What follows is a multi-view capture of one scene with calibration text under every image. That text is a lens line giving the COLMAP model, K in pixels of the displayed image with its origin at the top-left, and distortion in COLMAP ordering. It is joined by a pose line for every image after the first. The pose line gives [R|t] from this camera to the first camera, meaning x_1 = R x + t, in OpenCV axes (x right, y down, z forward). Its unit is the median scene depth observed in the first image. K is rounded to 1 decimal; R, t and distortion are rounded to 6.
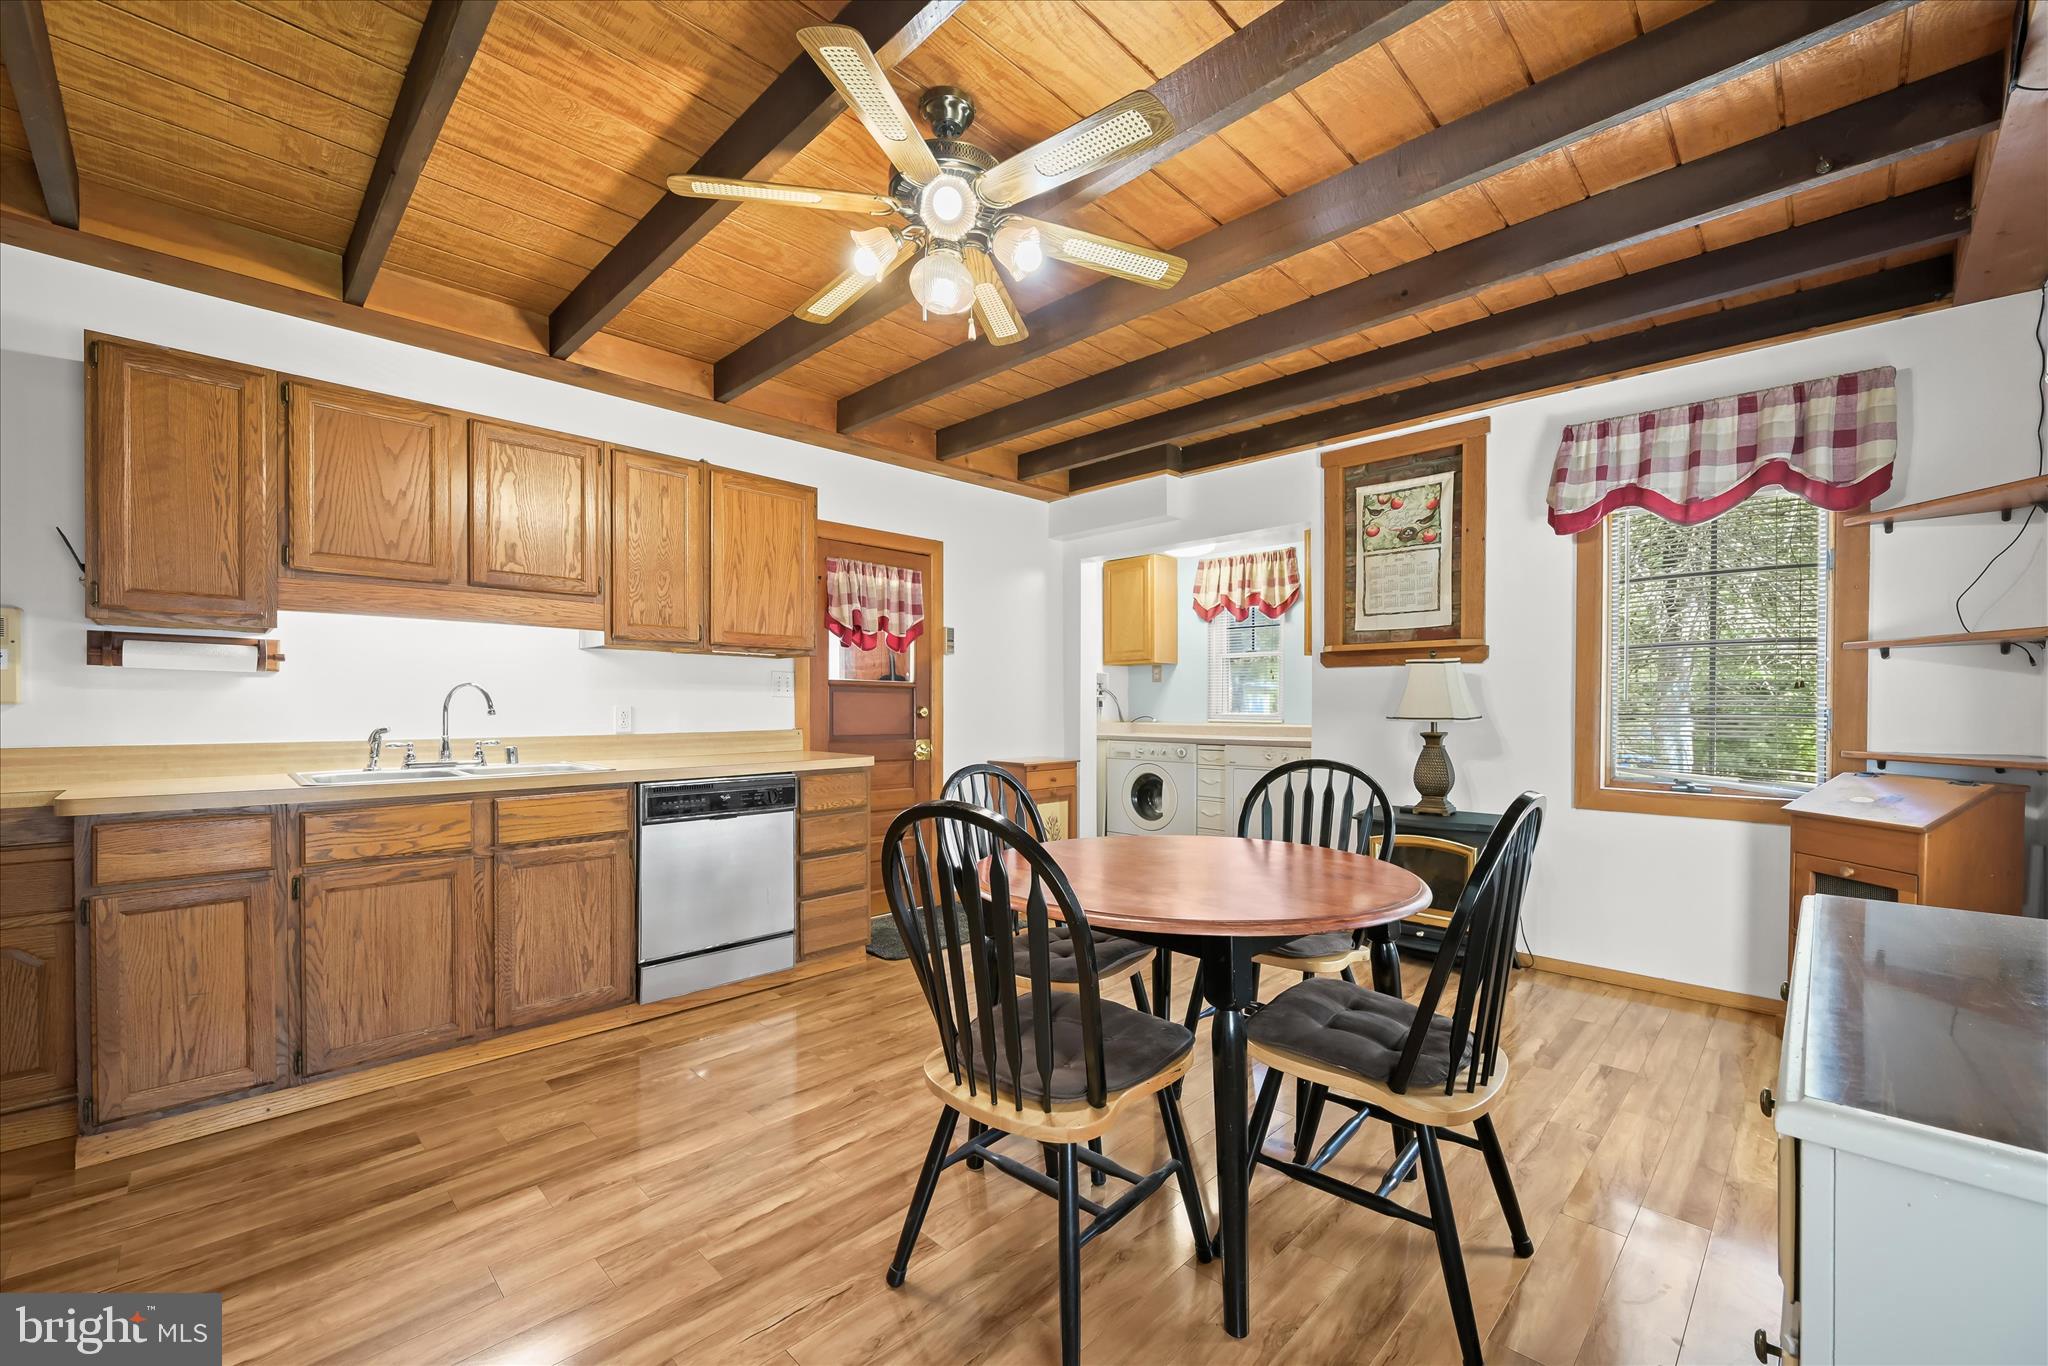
lens RADIAL K [[818.7, 0, 1014.9], [0, 818.7, 711.5], [0, 0, 1]] dist [-0.004275, 0.001302]
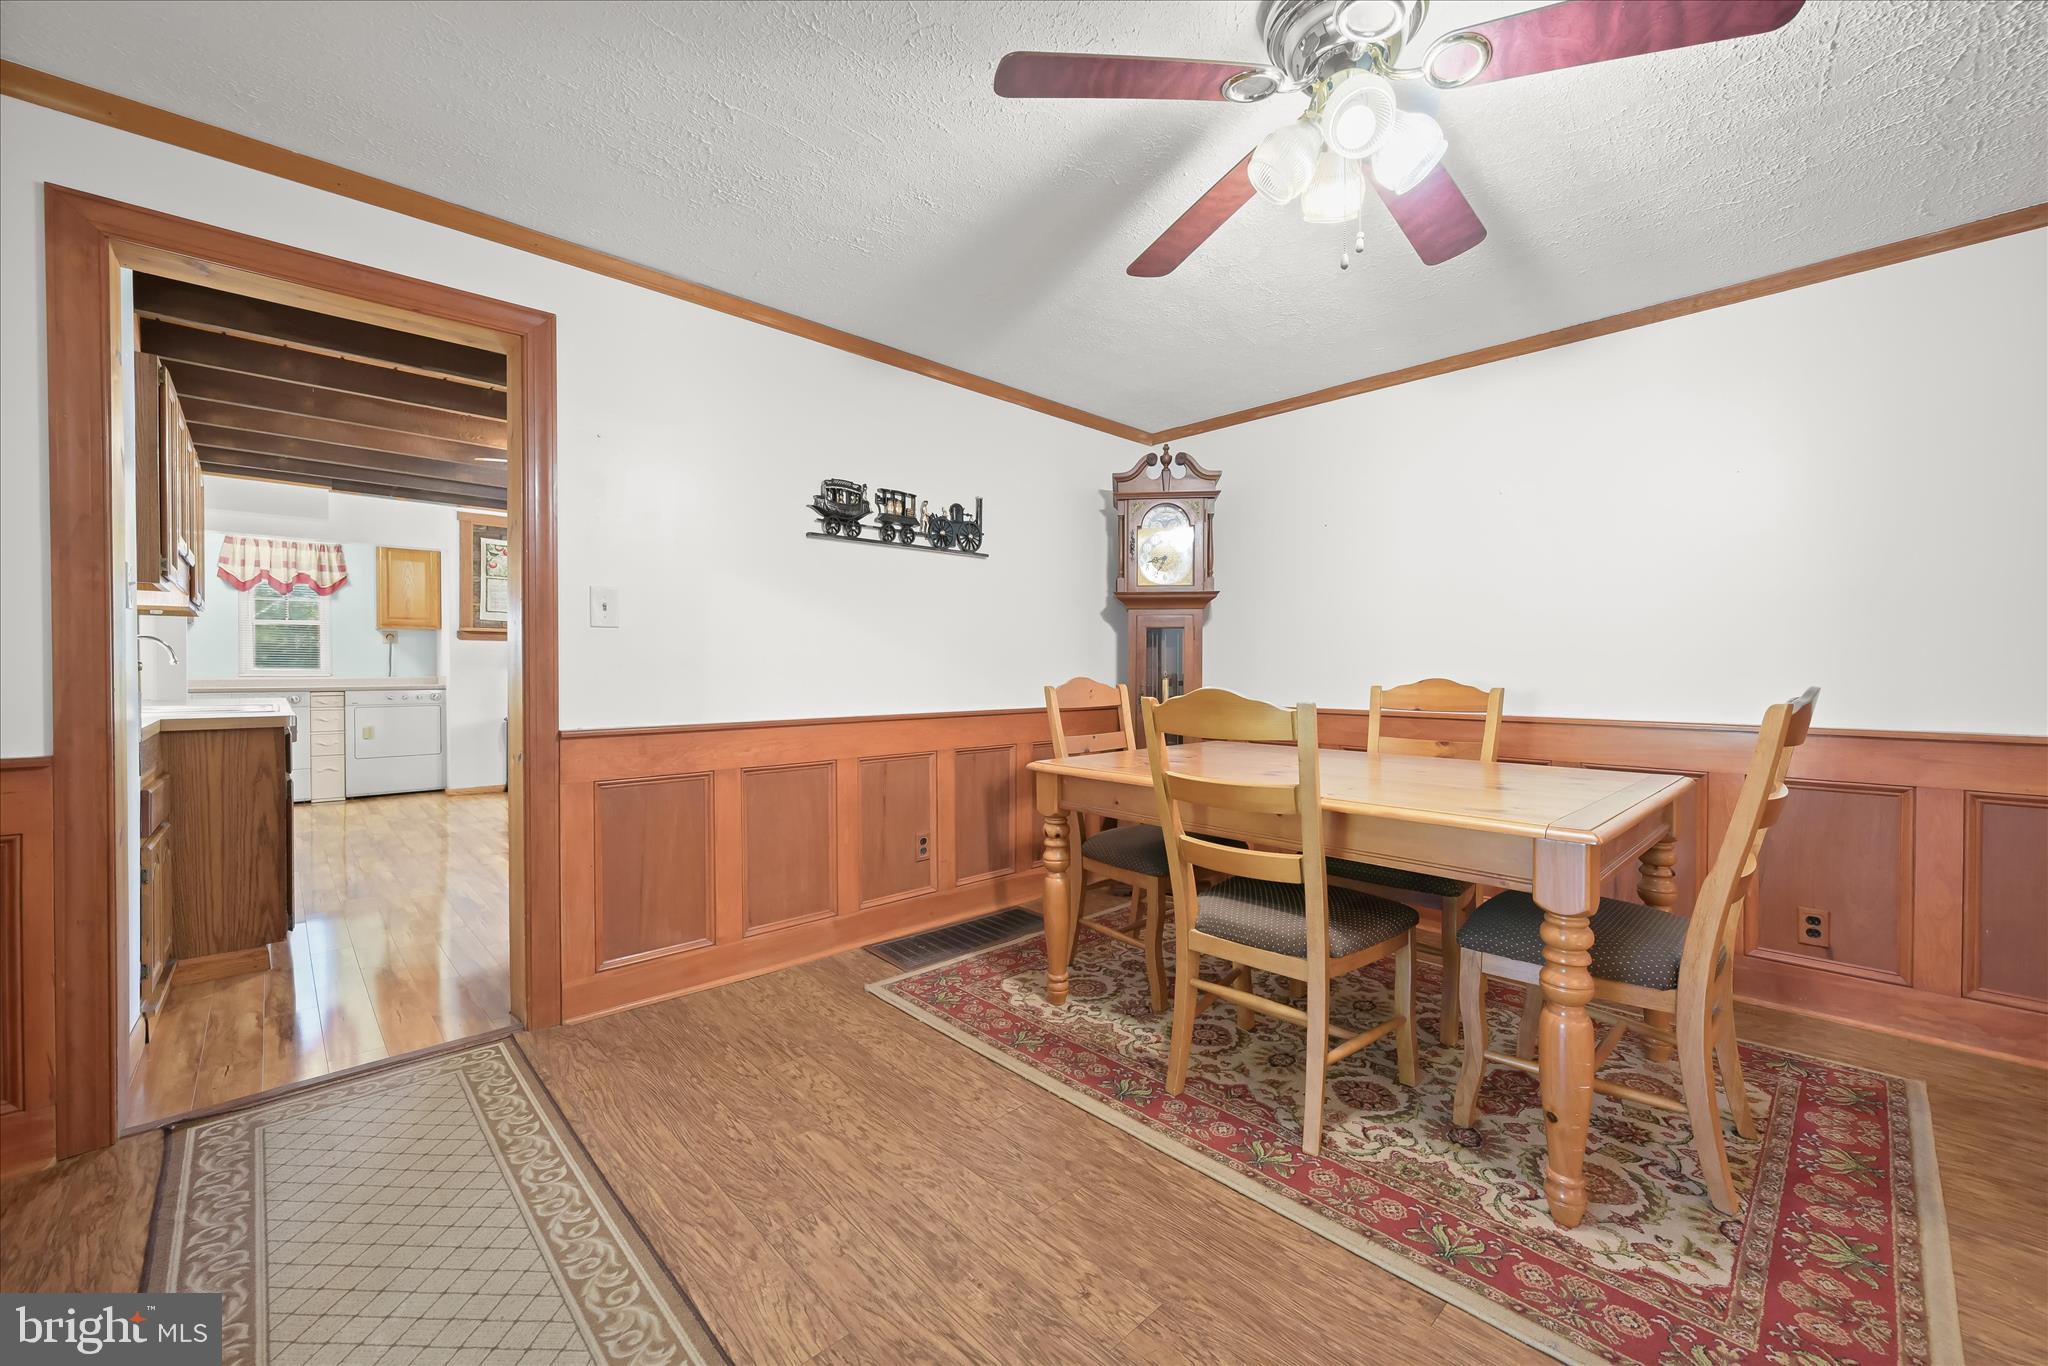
lens RADIAL K [[818.7, 0, 1024.7], [0, 818.7, 671.4], [0, 0, 1]] dist [-0.004275, 0.001302]
pose [[0.036480, -0.005656, 0.999318, -1.711261], [0.007326, 0.999959, 0.005392, 0.014058], [-0.999308, 0.007124, 0.036520, -0.295165]]
